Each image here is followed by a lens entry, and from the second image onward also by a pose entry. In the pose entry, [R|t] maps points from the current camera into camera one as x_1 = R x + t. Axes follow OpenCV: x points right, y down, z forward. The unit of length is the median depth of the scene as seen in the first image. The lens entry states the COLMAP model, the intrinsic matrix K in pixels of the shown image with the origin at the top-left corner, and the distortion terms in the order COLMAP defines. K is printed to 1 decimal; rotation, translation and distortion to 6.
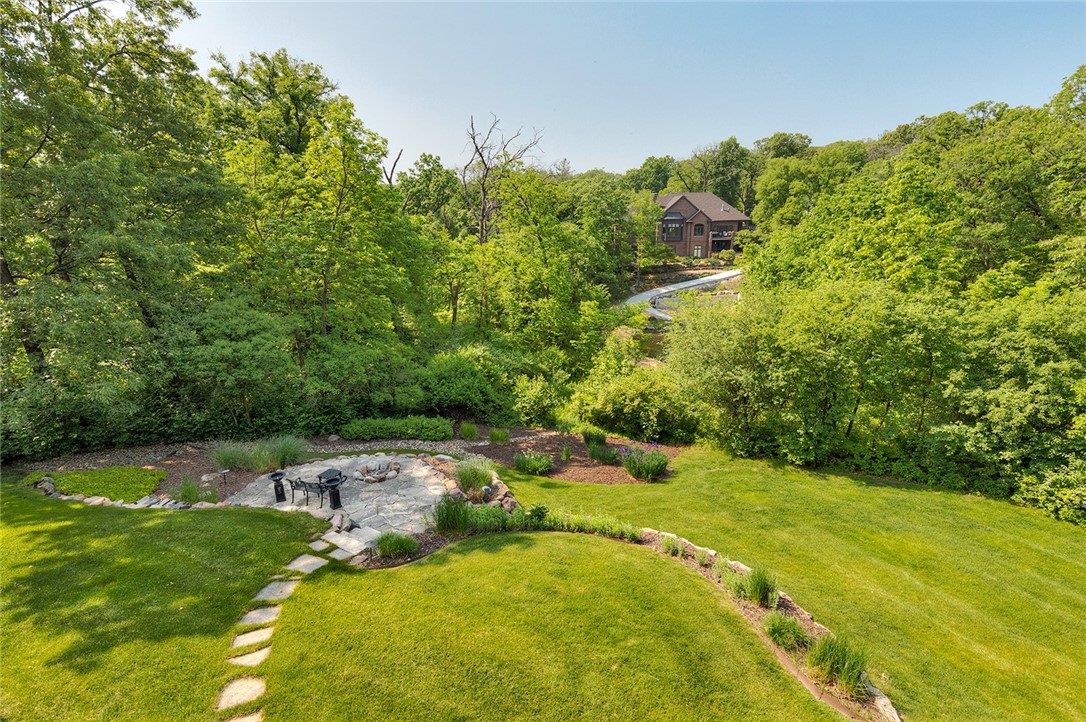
lens RADIAL K [[517.5, 0, 538.4], [0, 517.5, 381.3], [0, 0, 1]] dist [0.002891, 0.000300]
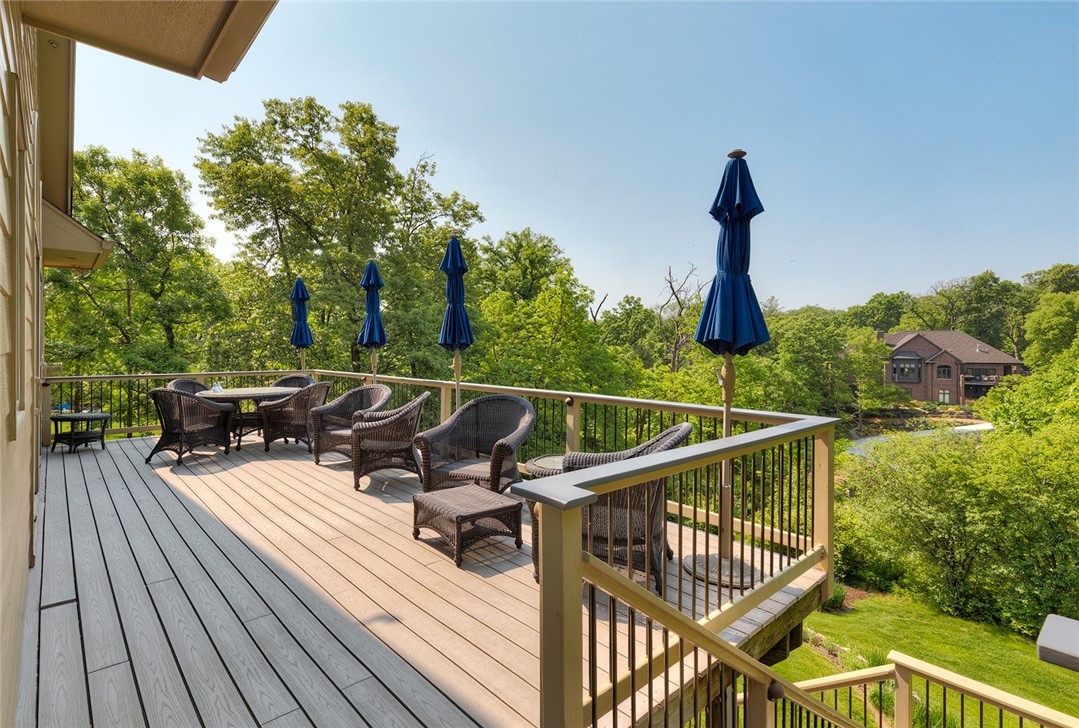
lens RADIAL K [[520.1, 0, 506.5], [0, 520.1, 348.1], [0, 0, 1]] dist [0.003383, 0.000458]
pose [[0.907926, 0.027545, -0.418223, 0.026649], [-0.153380, 0.950459, -0.270375, 0.028233], [0.390057, 0.309628, 0.867171, -0.082201]]
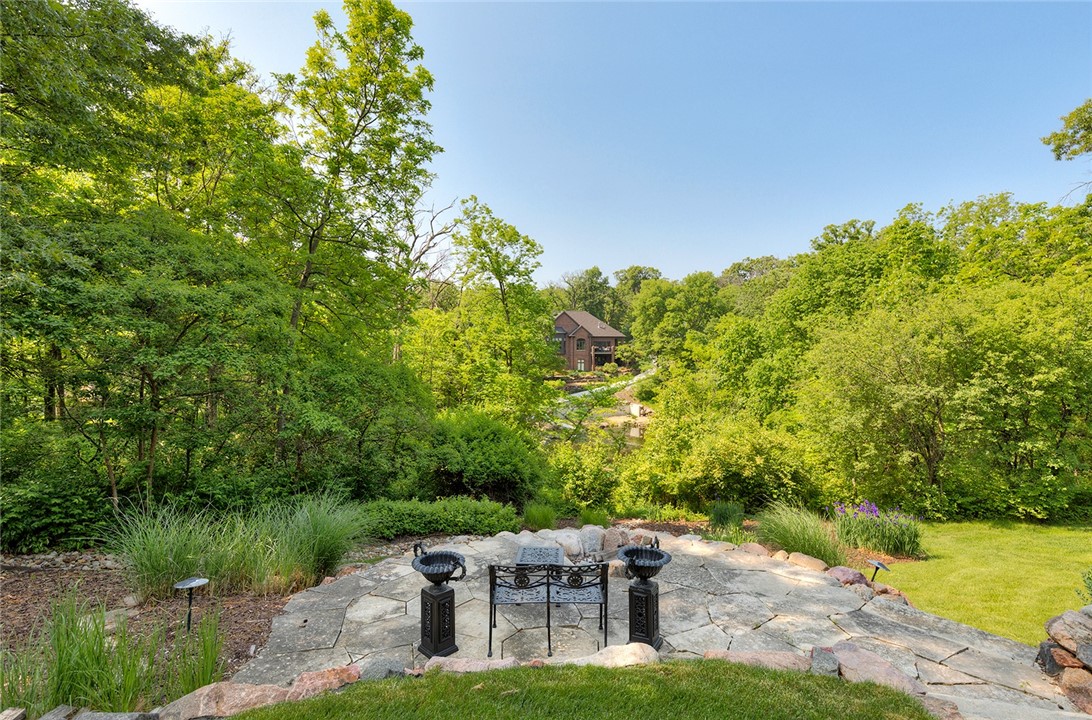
lens RADIAL K [[537.3, 0, 542.2], [0, 537.3, 345.6], [0, 0, 1]] dist [0.002411, 0.000311]
pose [[0.956396, 0.024297, 0.291062, -0.130458], [0.067627, 0.951032, -0.301603, 0.038733], [-0.284138, 0.308135, 0.907920, 0.155953]]
